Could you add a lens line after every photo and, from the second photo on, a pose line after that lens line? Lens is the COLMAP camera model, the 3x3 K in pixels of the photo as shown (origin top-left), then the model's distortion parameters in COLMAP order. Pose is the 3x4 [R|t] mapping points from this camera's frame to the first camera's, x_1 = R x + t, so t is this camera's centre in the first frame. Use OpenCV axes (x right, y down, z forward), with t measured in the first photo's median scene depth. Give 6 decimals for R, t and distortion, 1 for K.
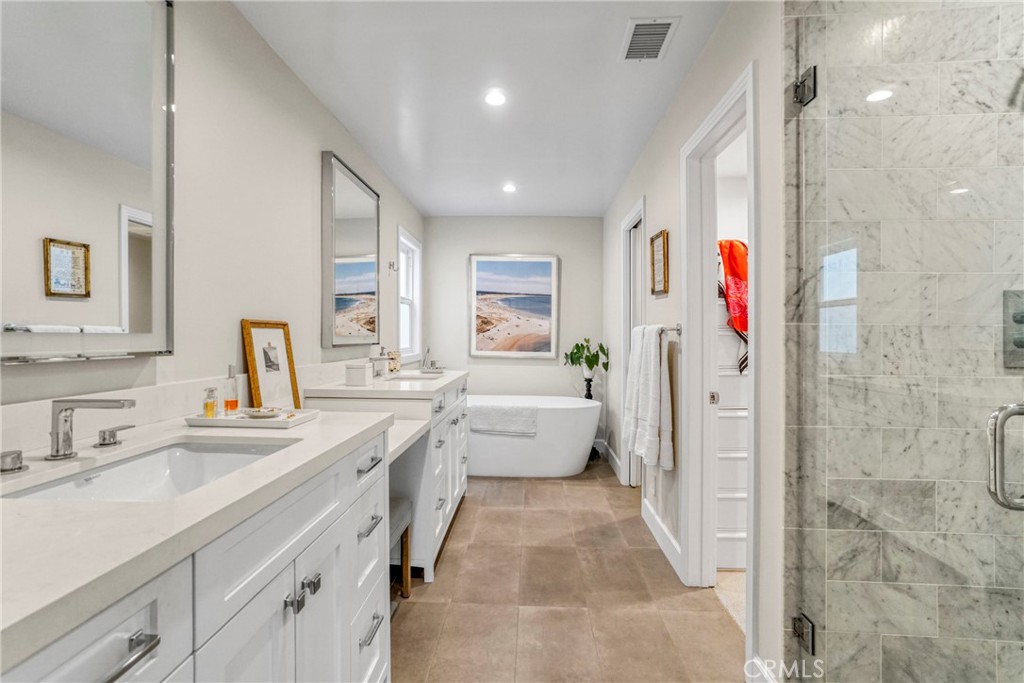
lens RADIAL K [[462.8, 0, 512.0], [0, 462.8, 337.4], [0, 0, 1]] dist [-0.064675, 0.021063]
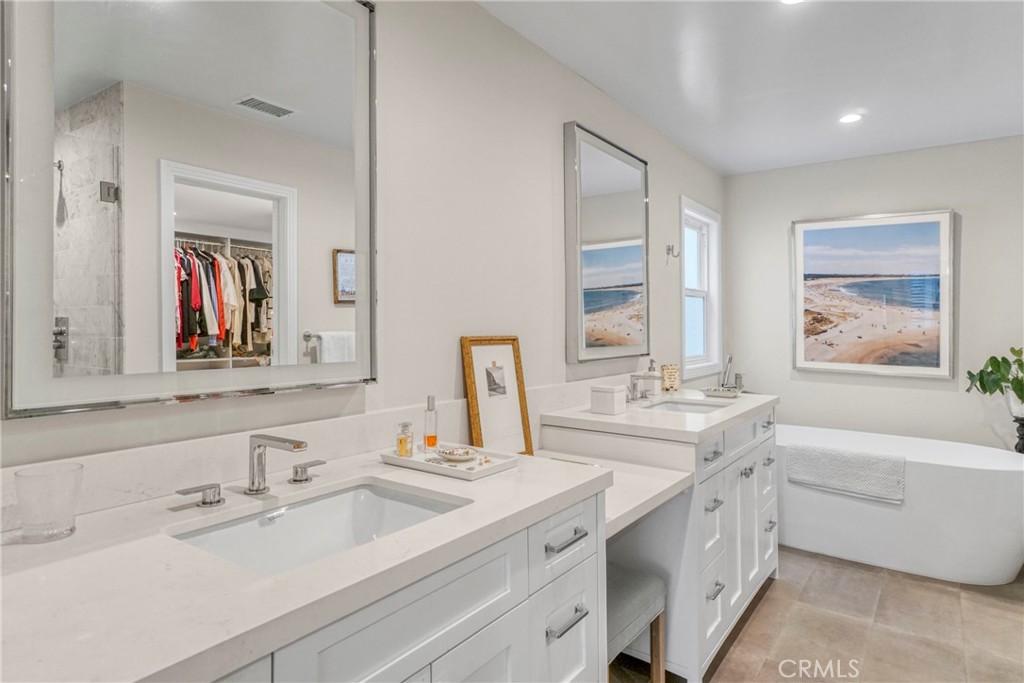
lens RADIAL K [[585.5, 0, 511.3], [0, 585.5, 321.3], [0, 0, 1]] dist [-0.004948, 0.018386]
pose [[0.832168, -0.005413, -0.554497, 0.073538], [-0.000835, 0.999939, -0.011013, -0.035817], [0.554523, 0.009628, 0.832113, 0.064682]]
